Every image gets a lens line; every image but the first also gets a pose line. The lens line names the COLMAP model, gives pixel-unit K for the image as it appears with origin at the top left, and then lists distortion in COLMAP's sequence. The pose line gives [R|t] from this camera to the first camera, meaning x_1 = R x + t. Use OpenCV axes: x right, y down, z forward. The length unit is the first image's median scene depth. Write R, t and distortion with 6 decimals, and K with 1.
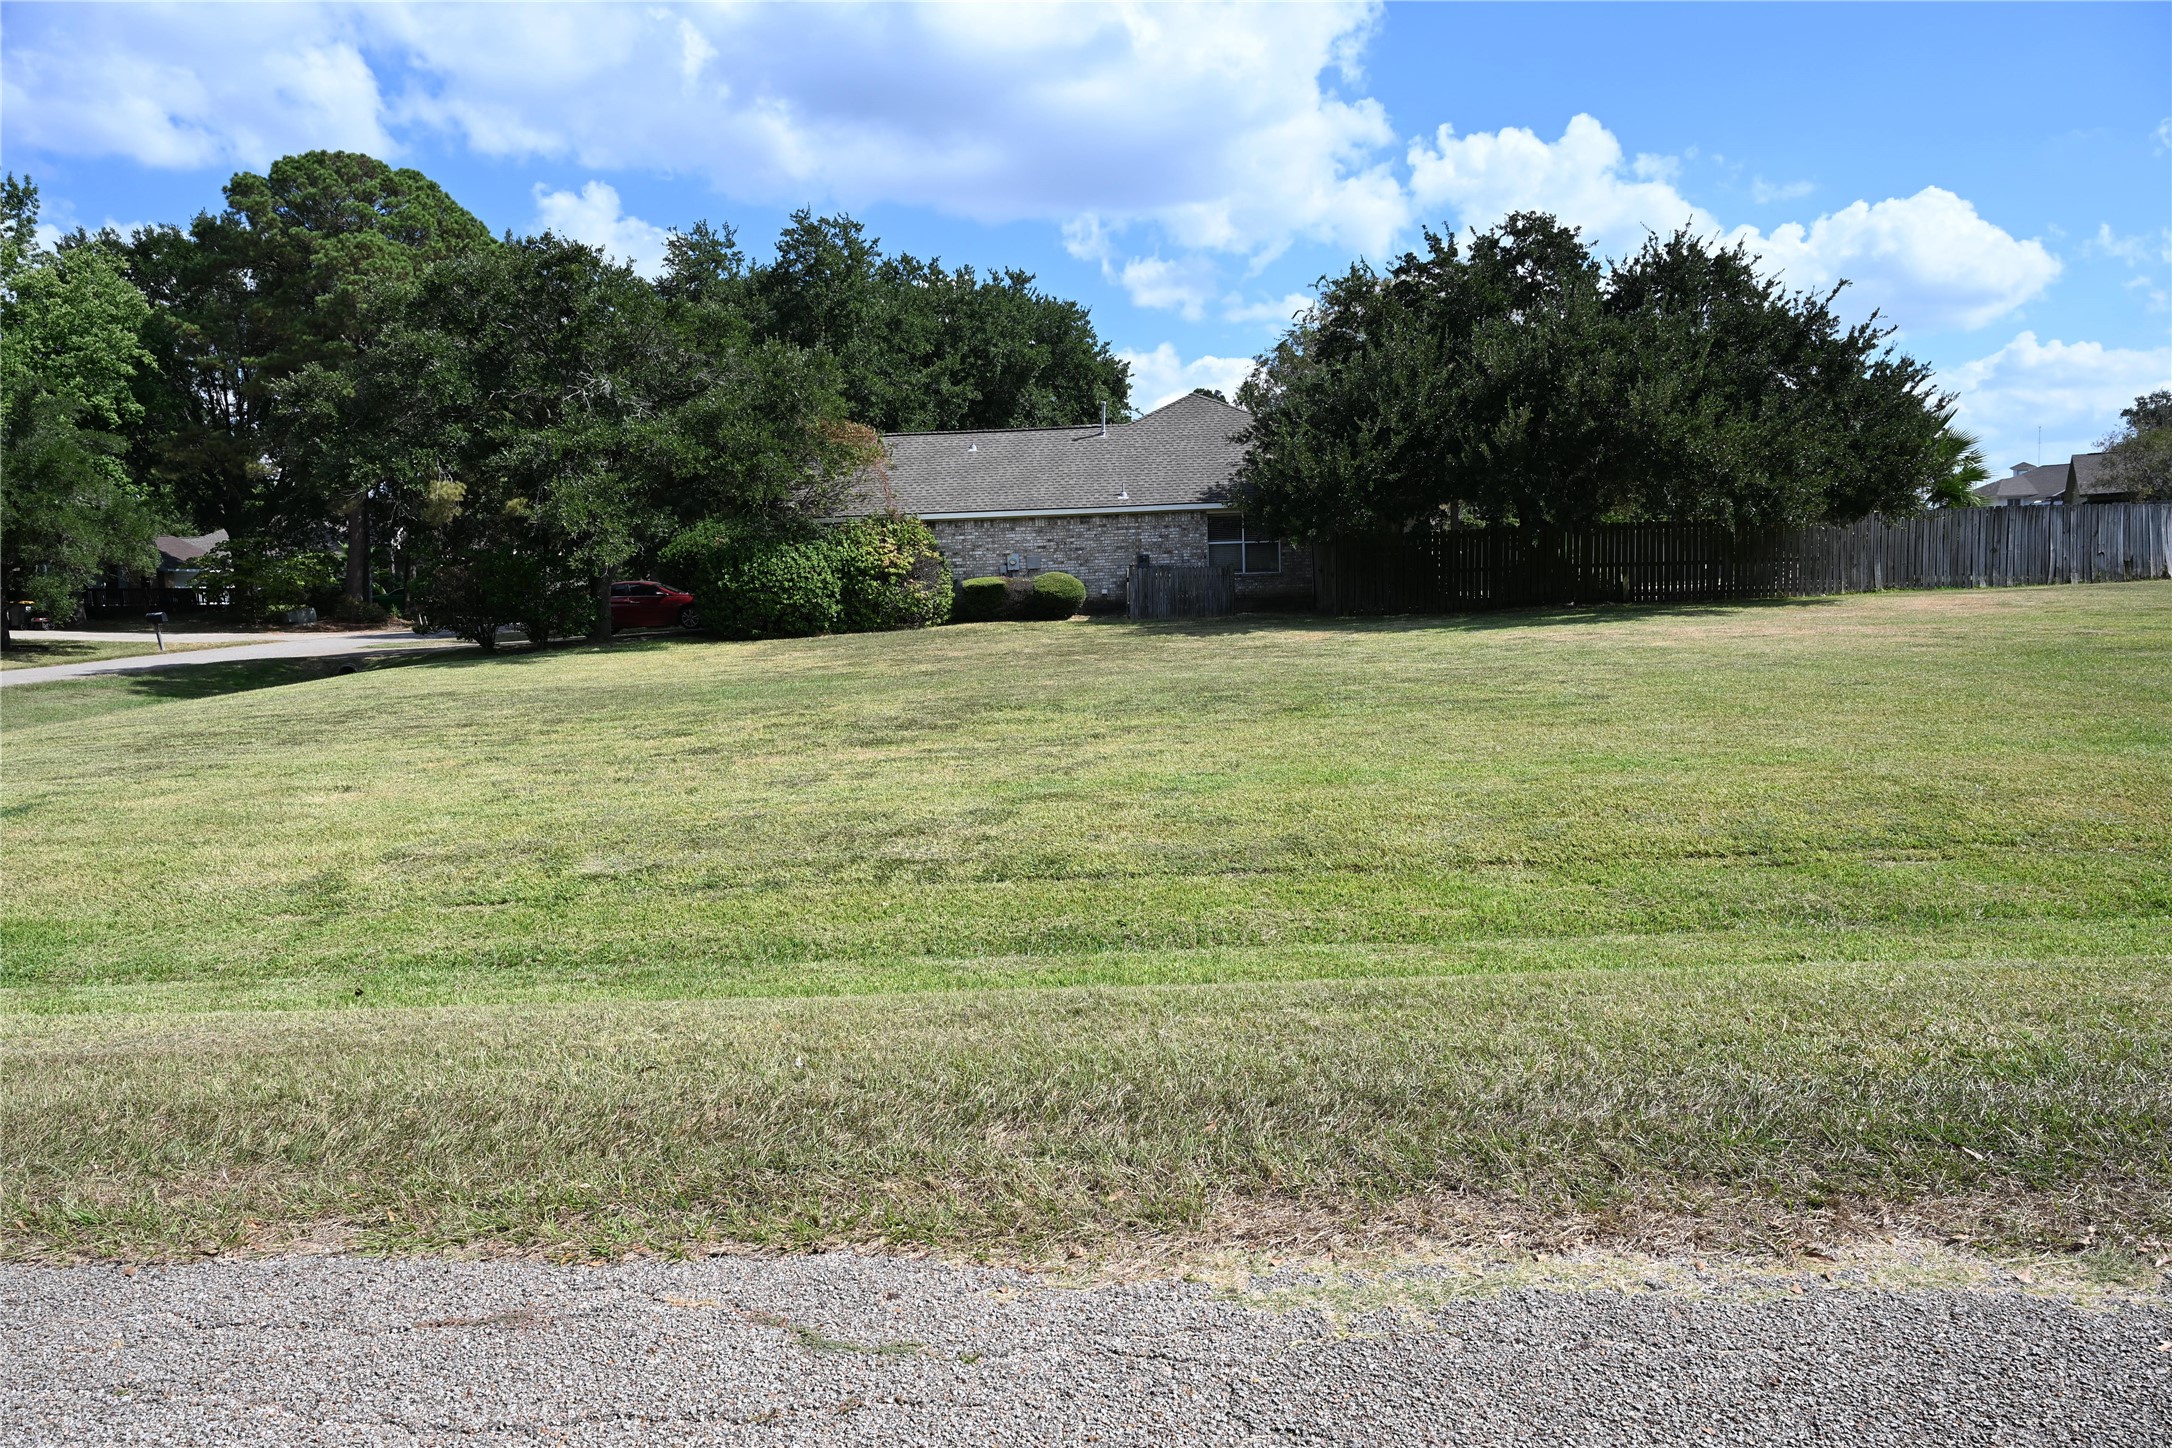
lens RADIAL K [[1501.3, 0, 1086.0], [0, 1501.3, 724.0], [0, 0, 1]] dist [0.028513, -0.007773]
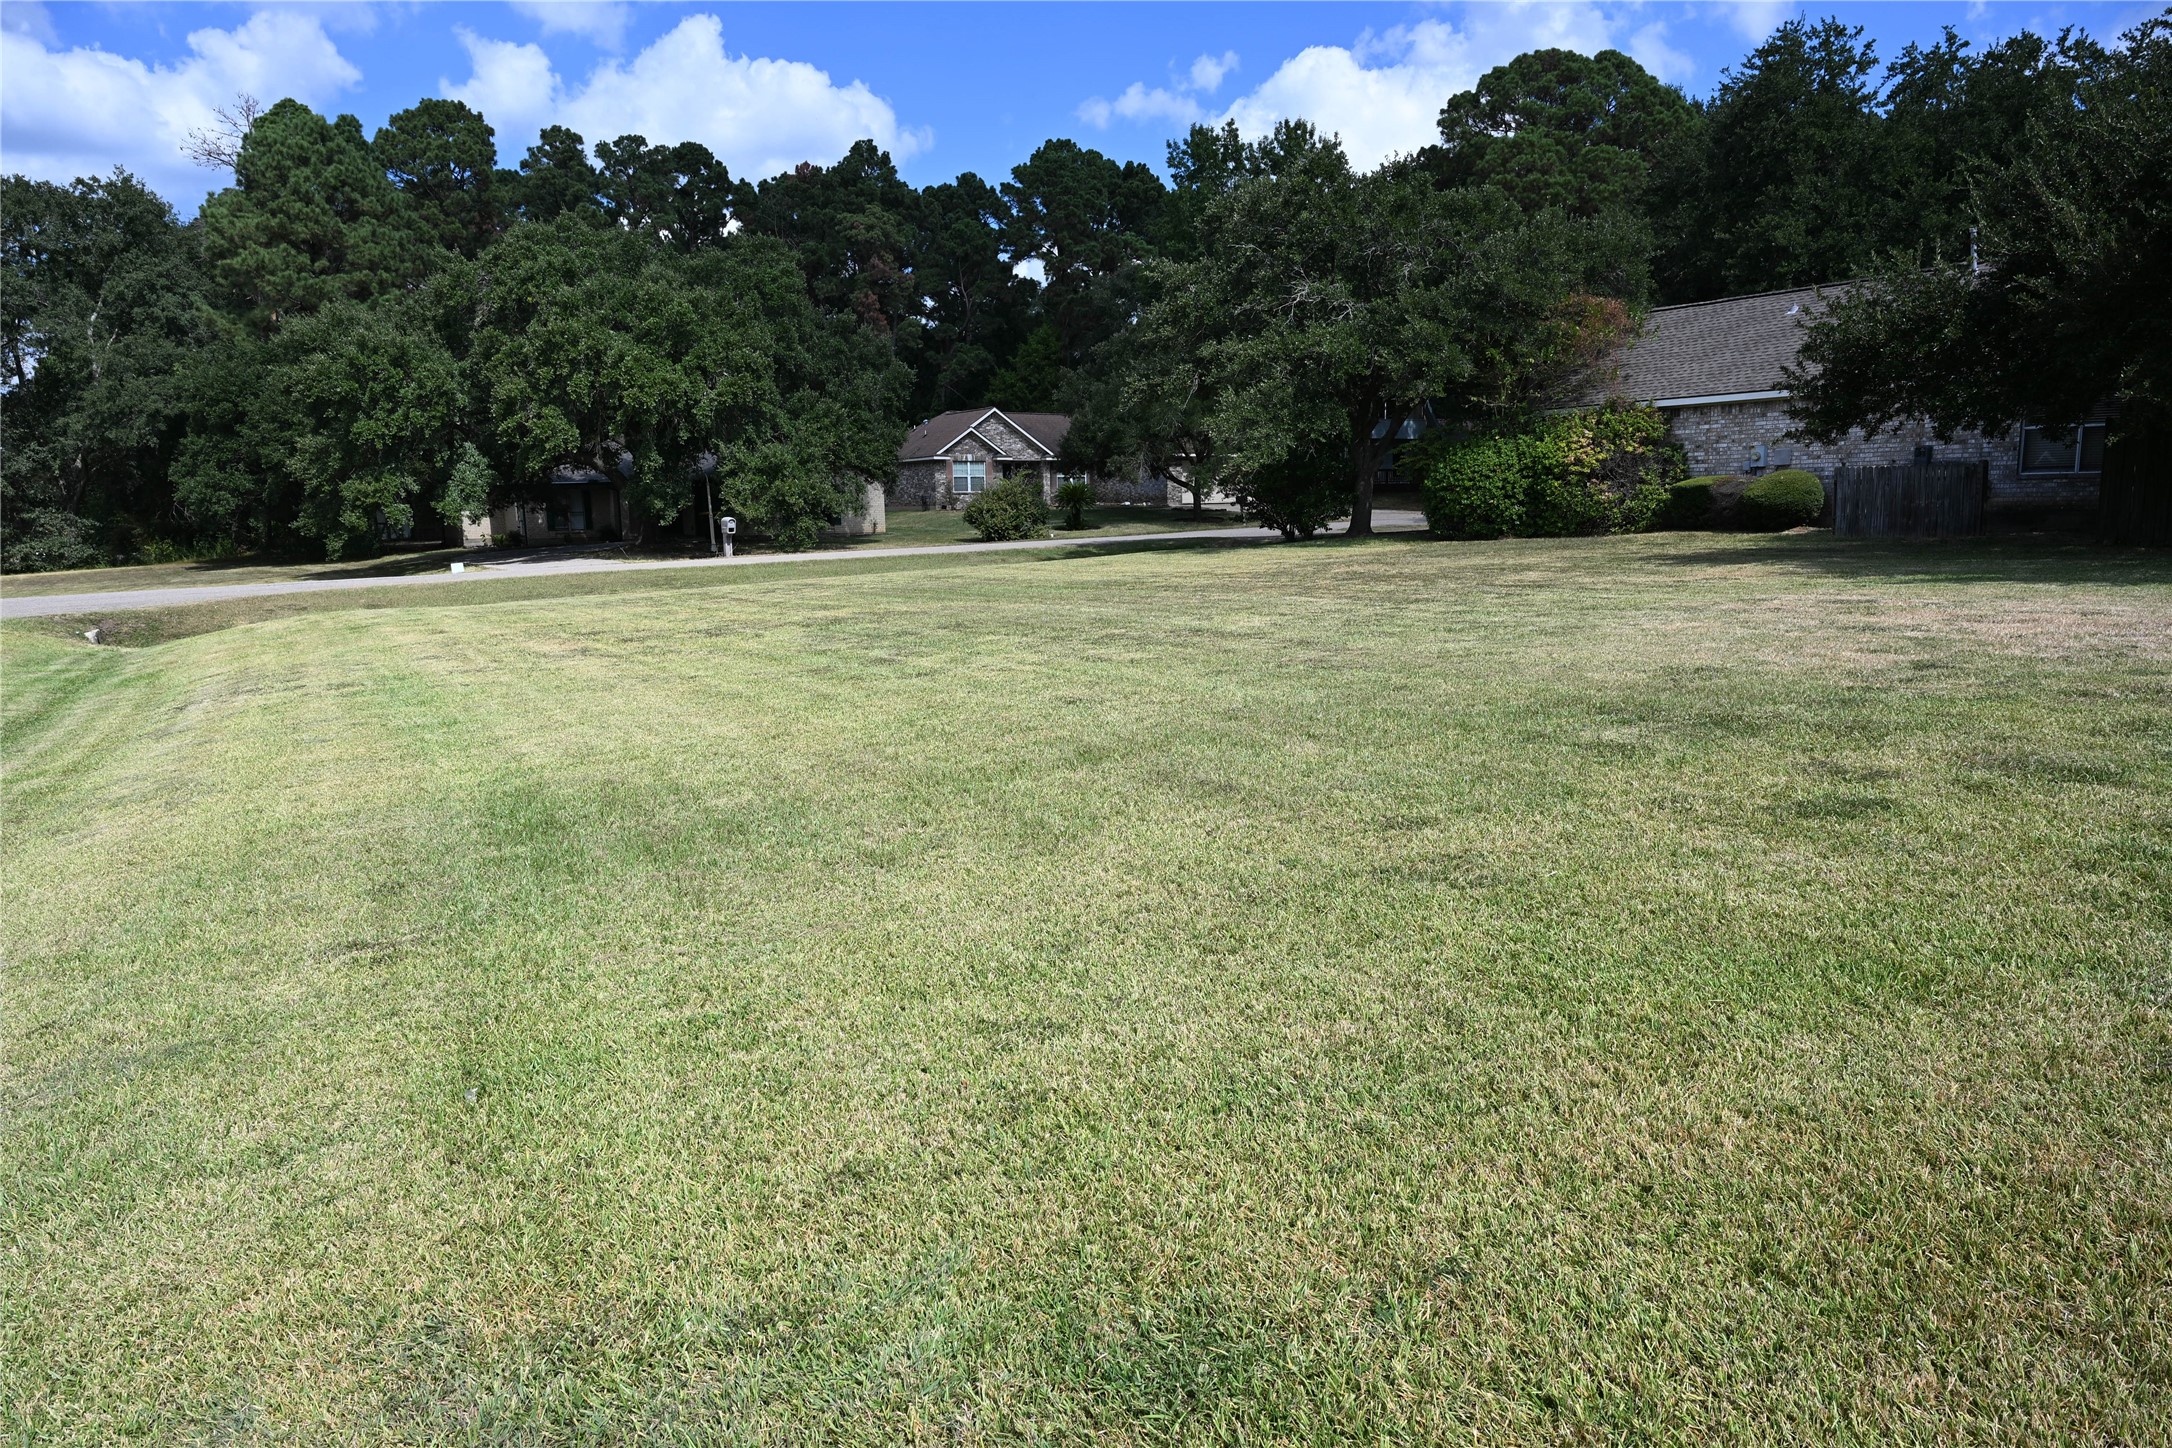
lens RADIAL K [[1501.3, 0, 1086.0], [0, 1501.3, 724.0], [0, 0, 1]] dist [0.028513, -0.007773]
pose [[0.536875, 0.149026, -0.830395, 0.475642], [-0.074336, 0.988803, 0.129395, -0.046156], [0.840380, -0.007741, 0.541942, 0.268125]]
